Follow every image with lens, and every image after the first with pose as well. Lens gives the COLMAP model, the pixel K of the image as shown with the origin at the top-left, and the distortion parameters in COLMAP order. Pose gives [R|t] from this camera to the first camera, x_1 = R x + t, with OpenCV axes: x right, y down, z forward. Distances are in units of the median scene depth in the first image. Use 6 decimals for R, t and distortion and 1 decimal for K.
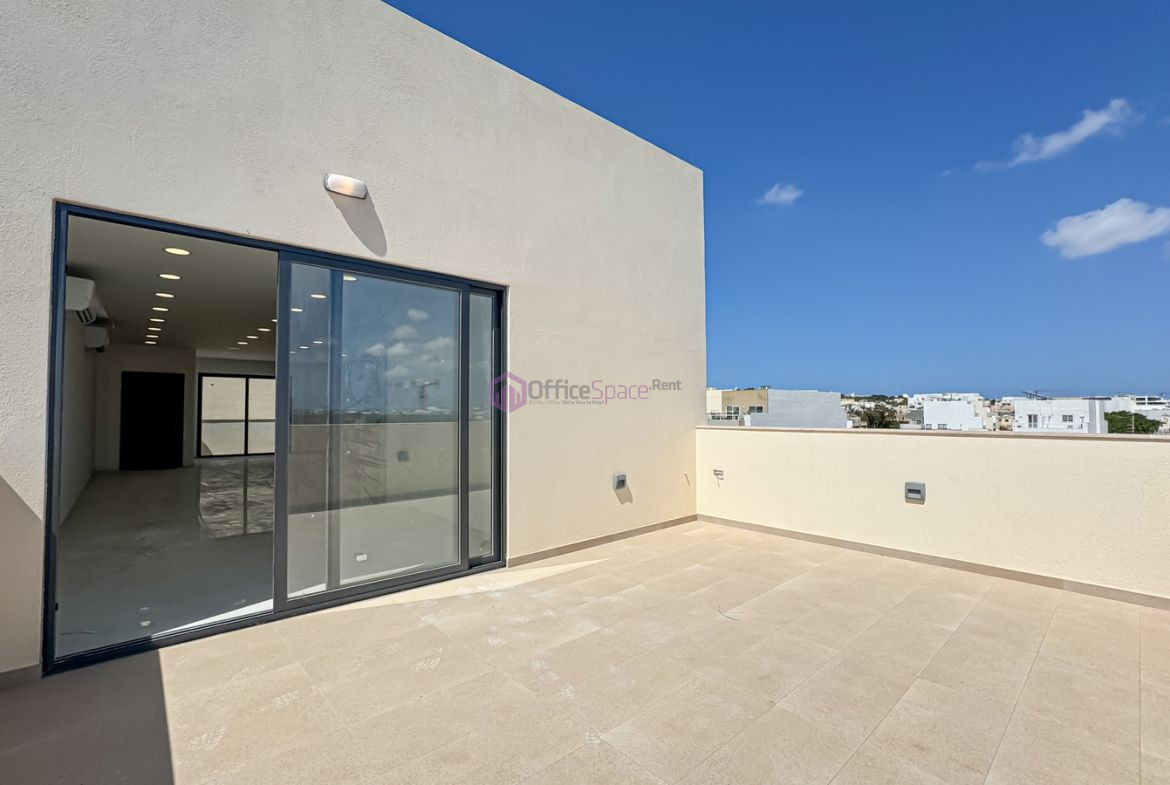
lens RADIAL K [[512.5, 0, 595.3], [0, 512.5, 392.8], [0, 0, 1]] dist [-0.000088, 0.000660]
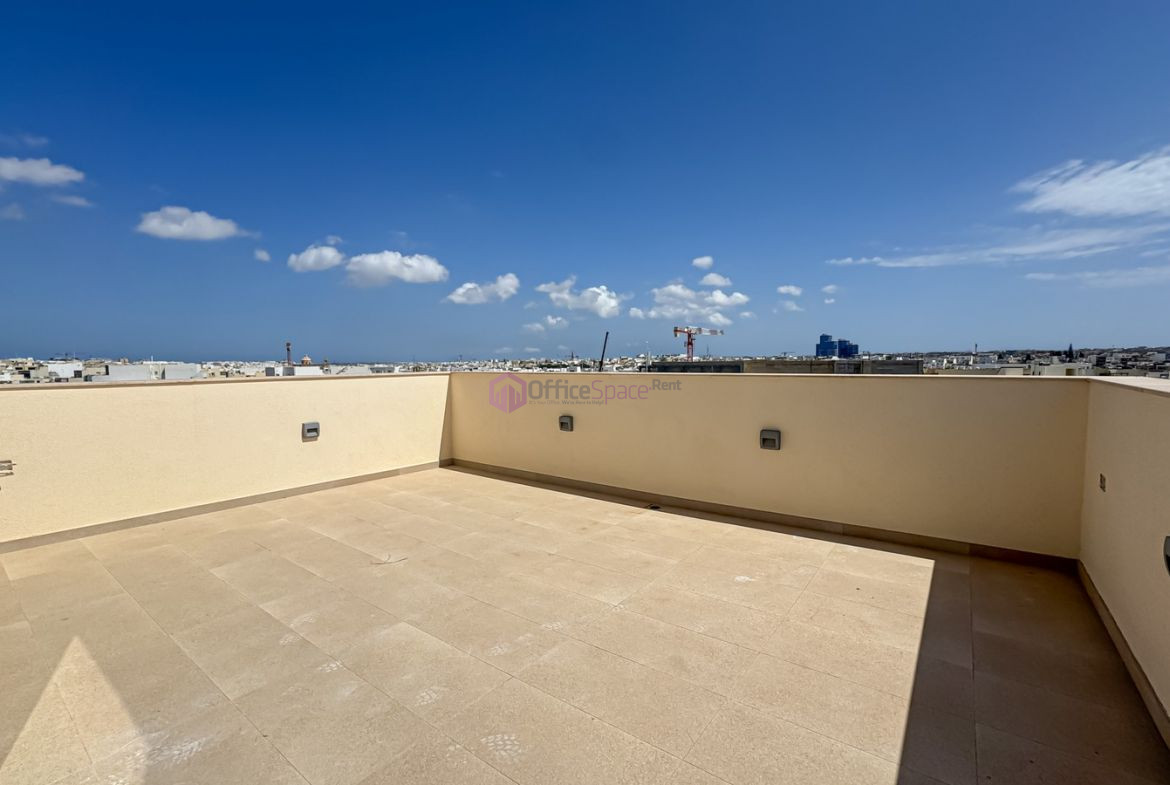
lens RADIAL K [[505.2, 0, 583.6], [0, 505.2, 378.7], [0, 0, 1]] dist [-0.010396, 0.000383]
pose [[-0.168691, -0.023976, 0.985377, -0.717953], [-0.029935, 0.999368, 0.019192, 0.053383], [-0.985214, -0.026259, -0.169302, 0.783046]]
